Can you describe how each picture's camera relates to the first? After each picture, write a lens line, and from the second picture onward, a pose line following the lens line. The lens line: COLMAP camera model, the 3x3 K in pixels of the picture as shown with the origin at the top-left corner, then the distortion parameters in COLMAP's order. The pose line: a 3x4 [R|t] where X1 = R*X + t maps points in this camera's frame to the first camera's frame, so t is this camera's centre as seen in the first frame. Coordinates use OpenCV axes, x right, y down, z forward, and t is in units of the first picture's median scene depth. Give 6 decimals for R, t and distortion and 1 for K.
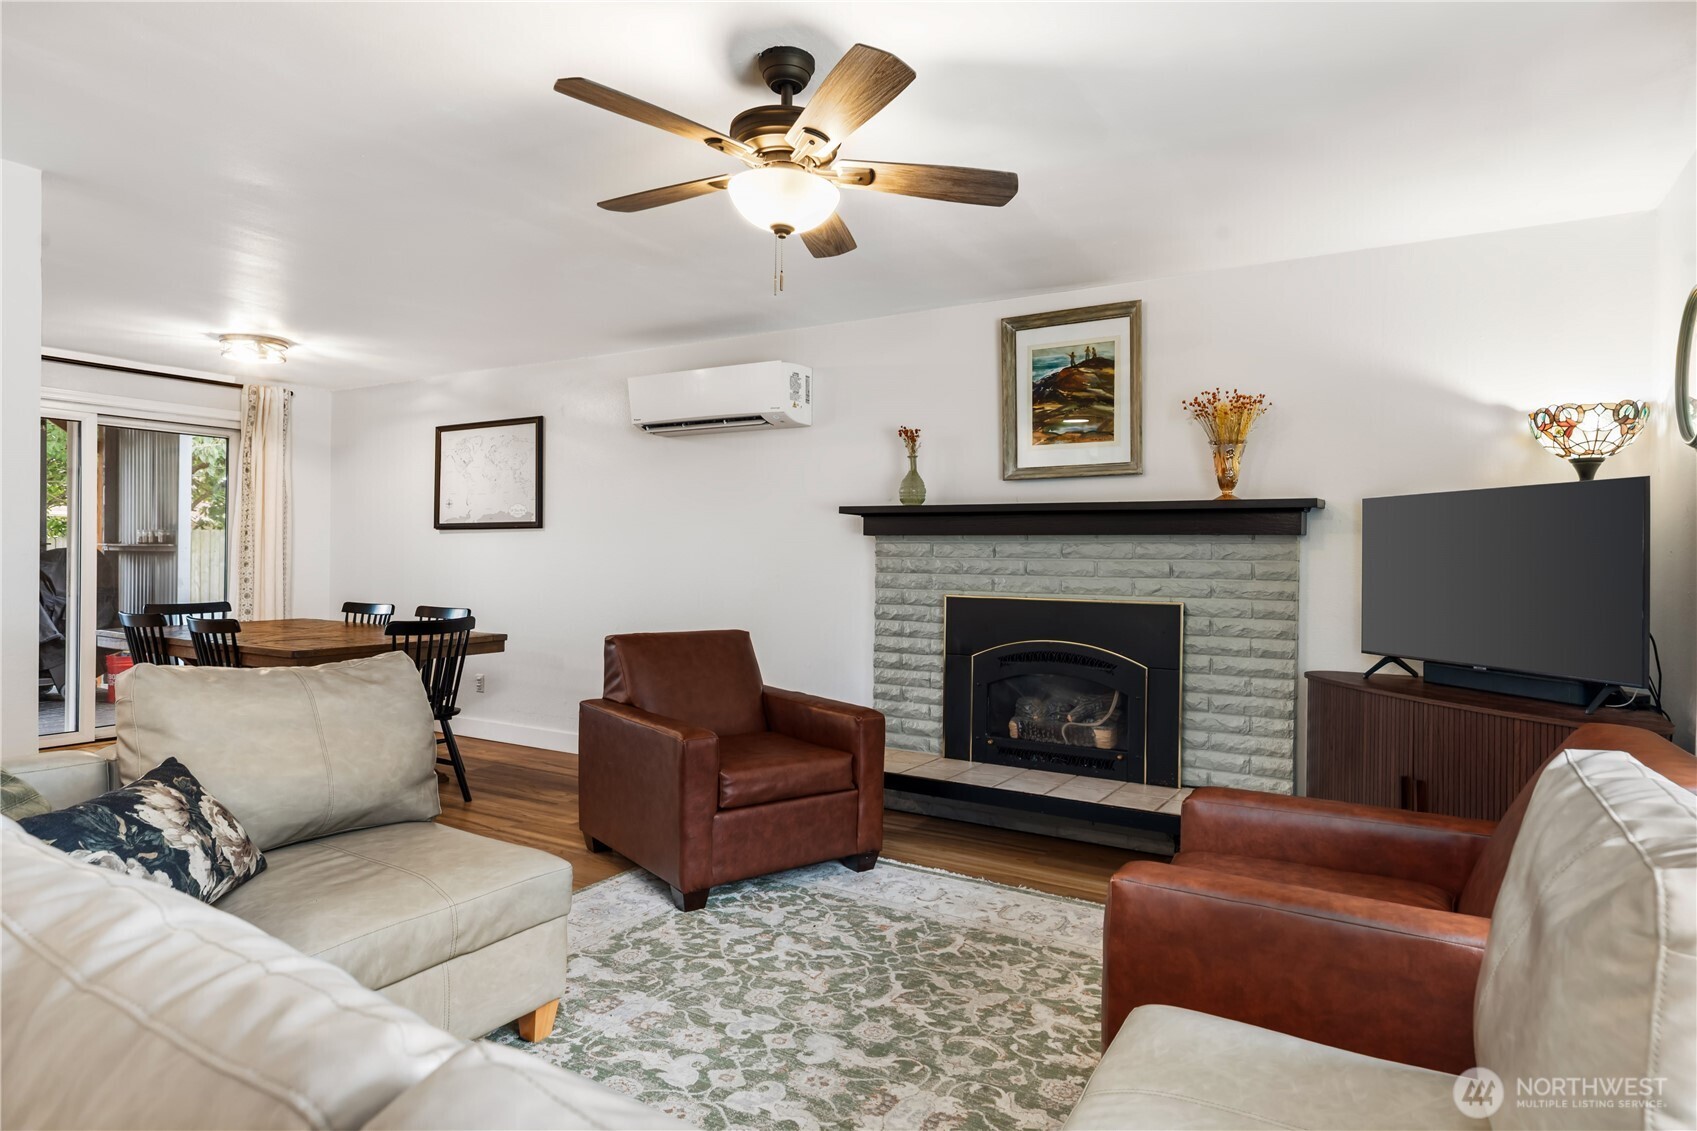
lens RADIAL K [[961.4, 0, 848.5], [0, 961.4, 565.5], [0, 0, 1]] dist [0.017831, -0.001198]
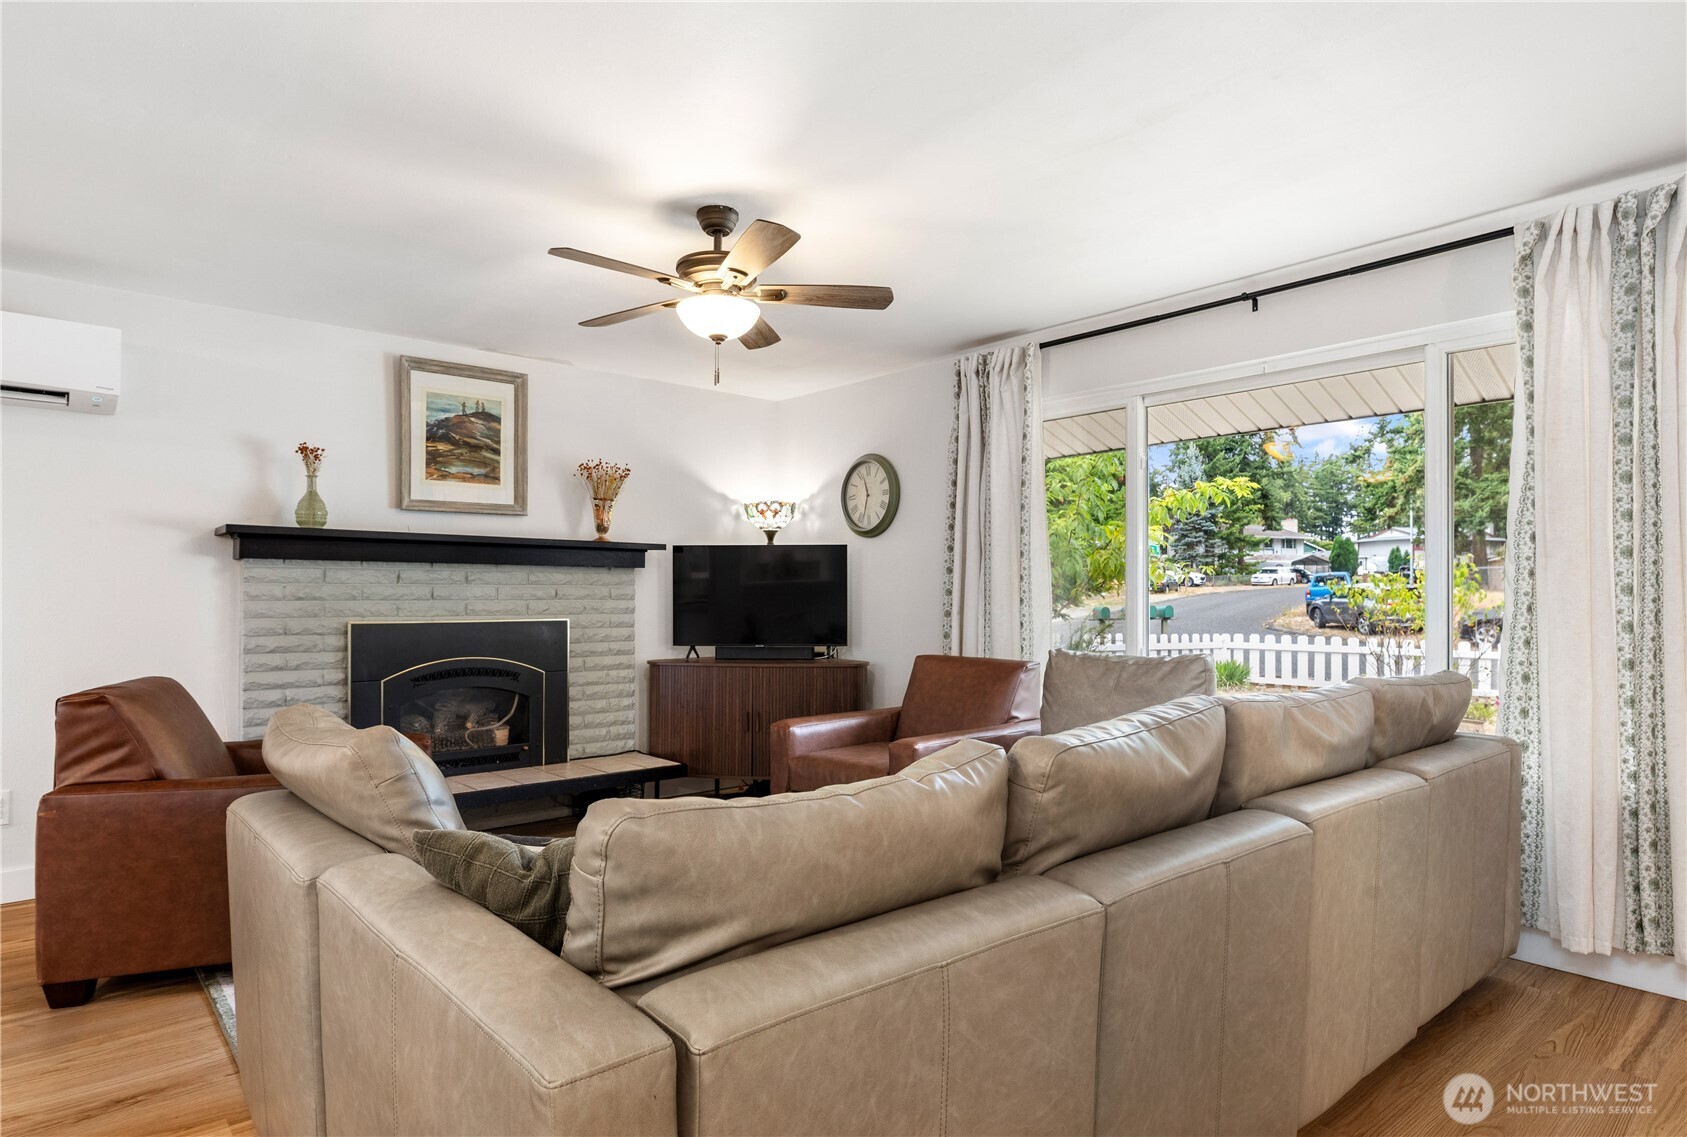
lens RADIAL K [[973.9, 0, 820.3], [0, 973.9, 585.1], [0, 0, 1]] dist [0.035371, -0.000129]
pose [[0.317028, -0.001624, 0.948415, -0.796062], [0.009724, 0.999952, -0.001538, -0.000929], [-0.948366, 0.009710, 0.317028, 0.262465]]
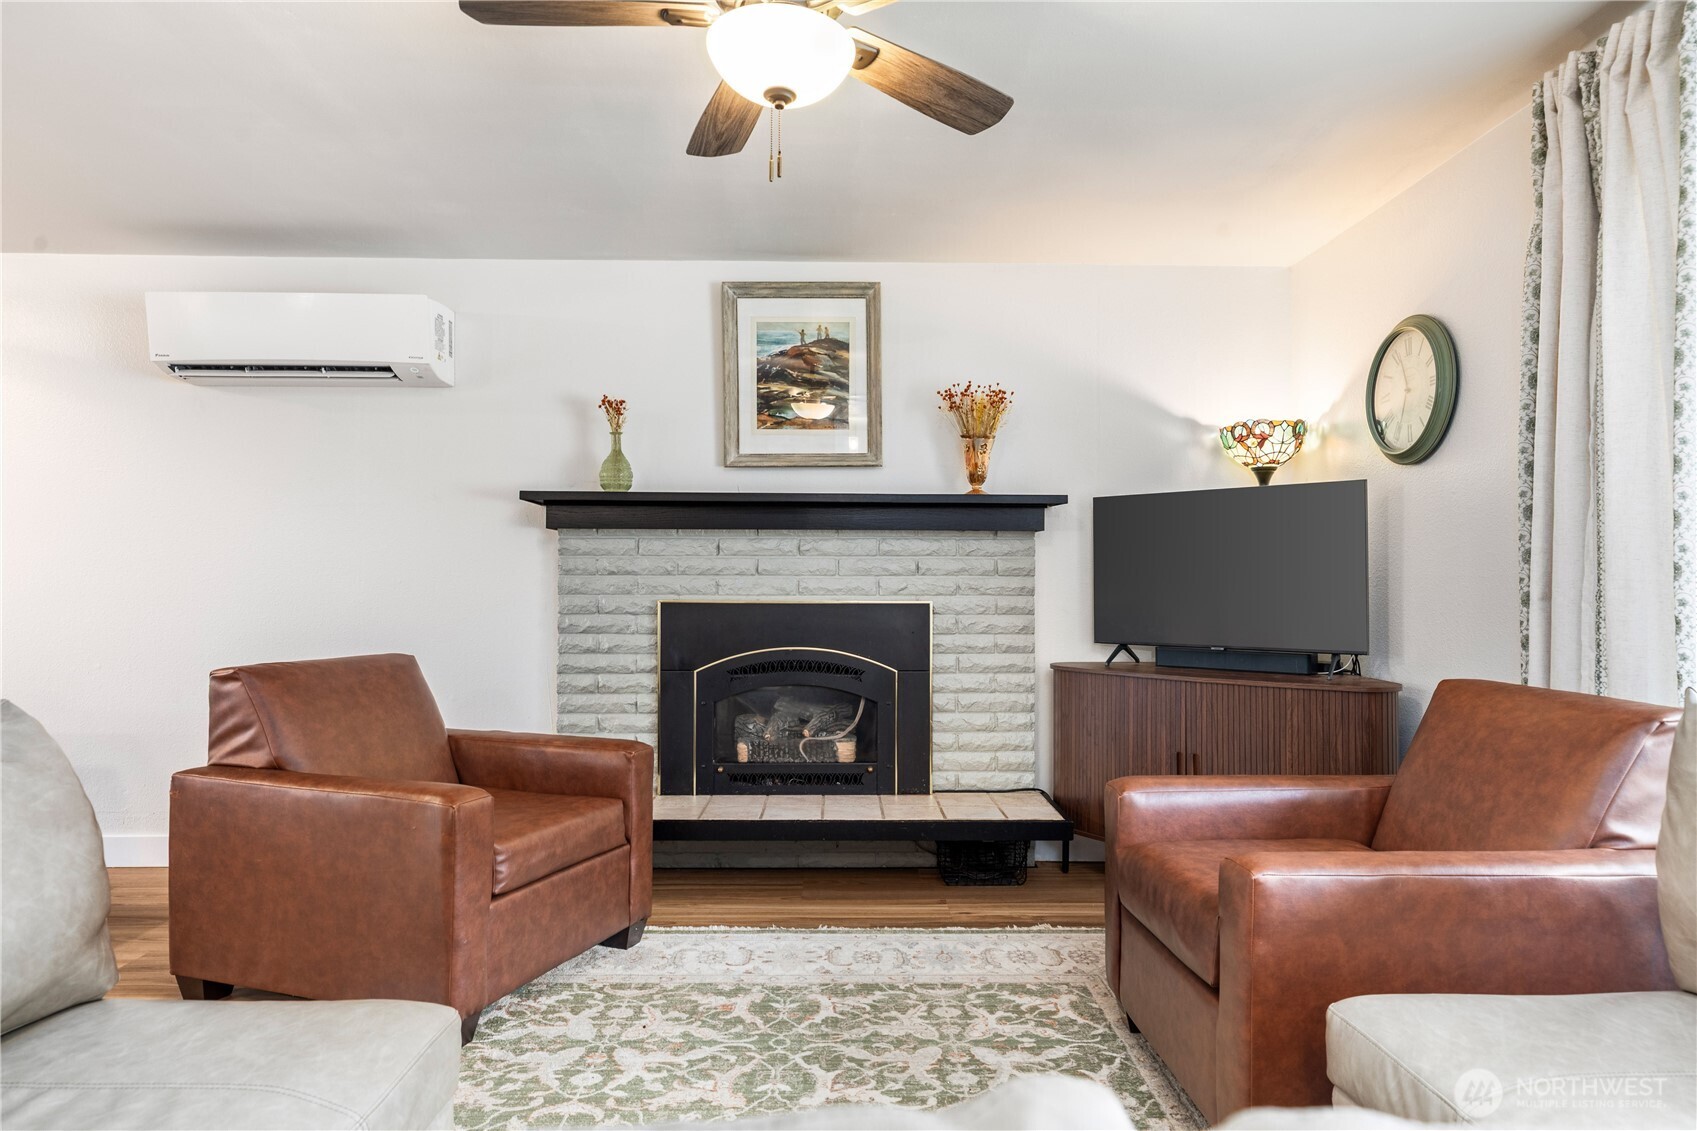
lens RADIAL K [[1026.2, 0, 848.5], [0, 1026.2, 565.5], [0, 0, 1]] dist [0.013242, -0.000806]
pose [[0.843878, -0.000592, 0.536535, -0.275290], [0.011651, 0.999784, -0.017223, 0.020254], [-0.536408, 0.020785, 0.843703, 0.178410]]
